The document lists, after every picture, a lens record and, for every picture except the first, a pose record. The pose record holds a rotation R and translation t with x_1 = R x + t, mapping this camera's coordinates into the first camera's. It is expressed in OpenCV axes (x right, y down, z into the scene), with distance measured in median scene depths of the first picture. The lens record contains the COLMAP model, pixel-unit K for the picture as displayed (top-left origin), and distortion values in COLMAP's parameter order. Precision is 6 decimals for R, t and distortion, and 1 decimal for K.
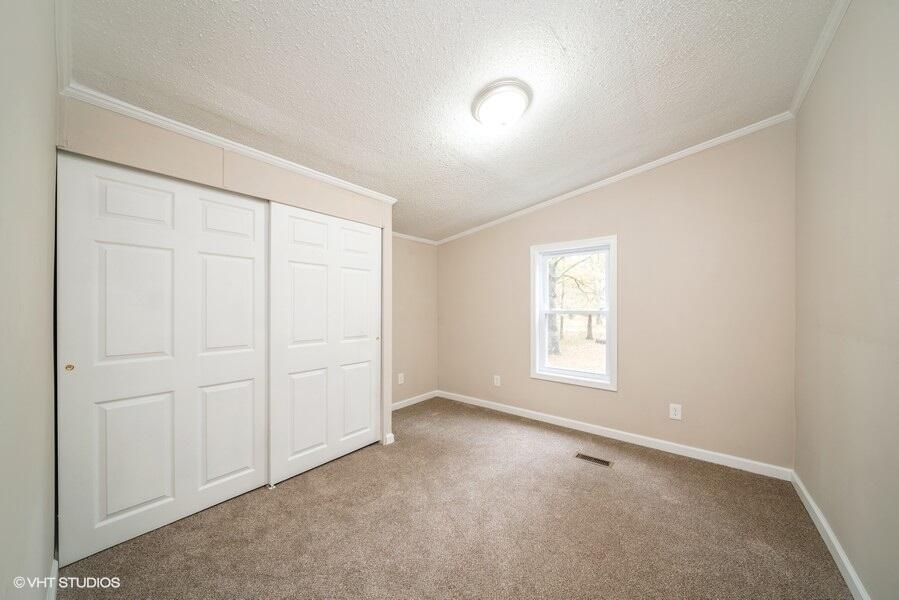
lens RADIAL K [[310.7, 0, 449.6], [0, 310.7, 304.2], [0, 0, 1]] dist [-0.001033, -0.000045]
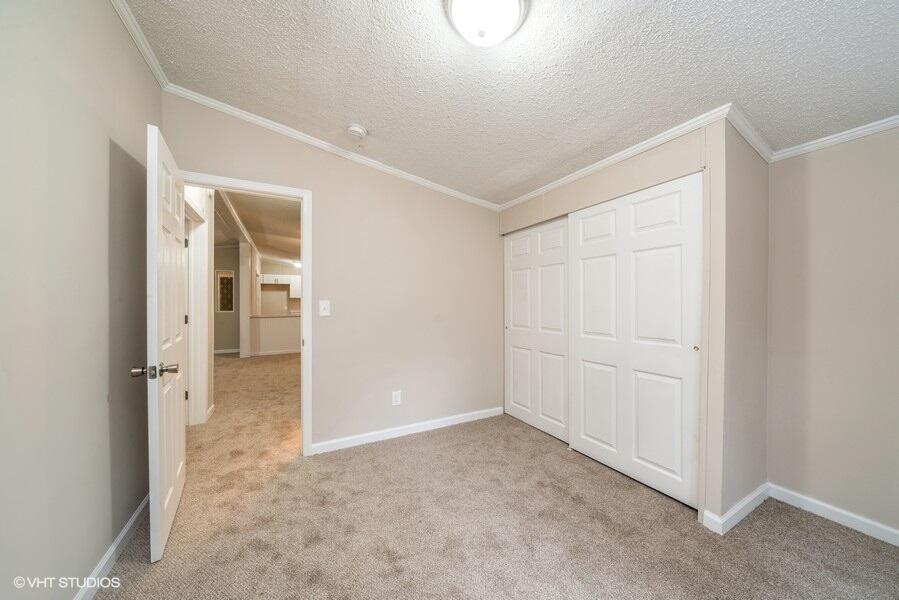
lens RADIAL K [[310.7, 0, 449.6], [0, 310.7, 304.2], [0, 0, 1]] dist [-0.001033, -0.000045]
pose [[-0.380900, 0.001019, -0.924616, 0.692784], [0.011149, 0.999932, -0.003491, 0.020953], [0.924549, -0.011639, -0.380885, 0.980532]]
